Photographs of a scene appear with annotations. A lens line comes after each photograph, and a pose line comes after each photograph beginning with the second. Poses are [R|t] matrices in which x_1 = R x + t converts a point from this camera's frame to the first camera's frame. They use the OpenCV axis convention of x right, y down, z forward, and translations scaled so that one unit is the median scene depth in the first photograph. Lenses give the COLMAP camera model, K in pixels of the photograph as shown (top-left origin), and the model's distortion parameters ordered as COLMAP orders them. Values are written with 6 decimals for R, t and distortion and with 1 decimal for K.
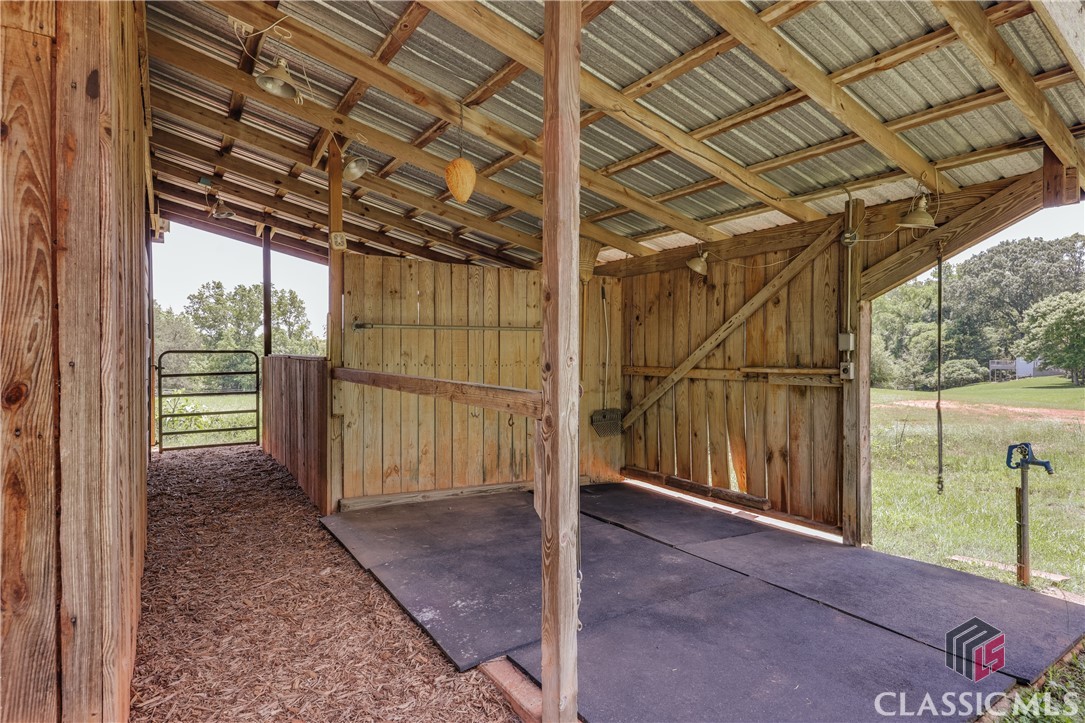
lens RADIAL K [[554.9, 0, 542.5], [0, 554.9, 361.5], [0, 0, 1]] dist [0.000367, 0.000136]
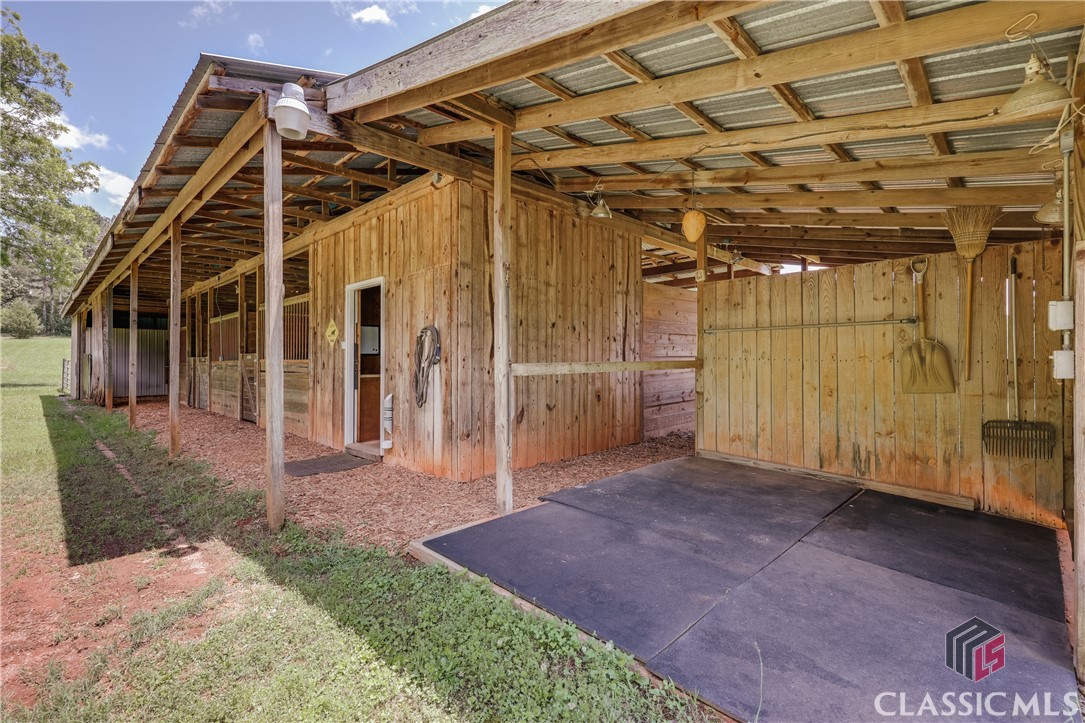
lens RADIAL K [[489.6, 0, 542.5], [0, 489.6, 361.5], [0, 0, 1]] dist [0.000142, -0.000075]
pose [[0.204742, 0.002194, -0.978814, 0.764554], [-0.013625, 0.999907, -0.000609, 0.018568], [0.978721, 0.013461, 0.204753, 0.289913]]
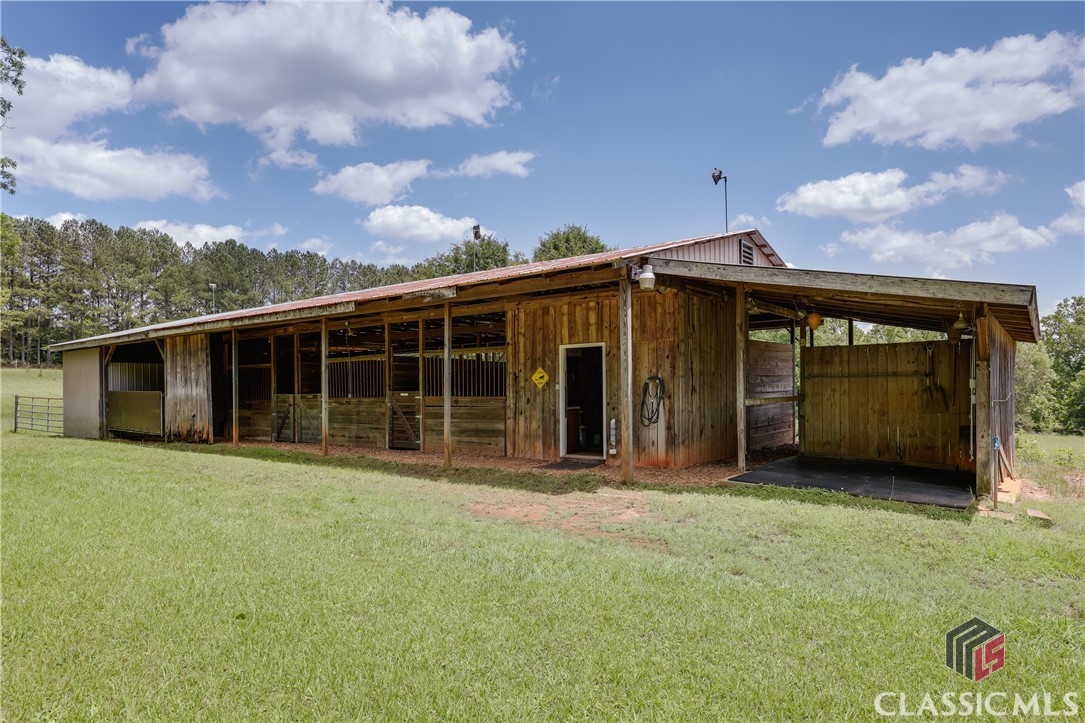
lens RADIAL K [[641.7, 0, 542.9], [0, 641.7, 395.6], [0, 0, 1]] dist [0.001095, -0.000062]
pose [[0.316024, 0.005248, -0.948737, 1.723688], [-0.005806, 0.999977, 0.003597, 0.006233], [0.948734, 0.004372, 0.316047, -0.838881]]
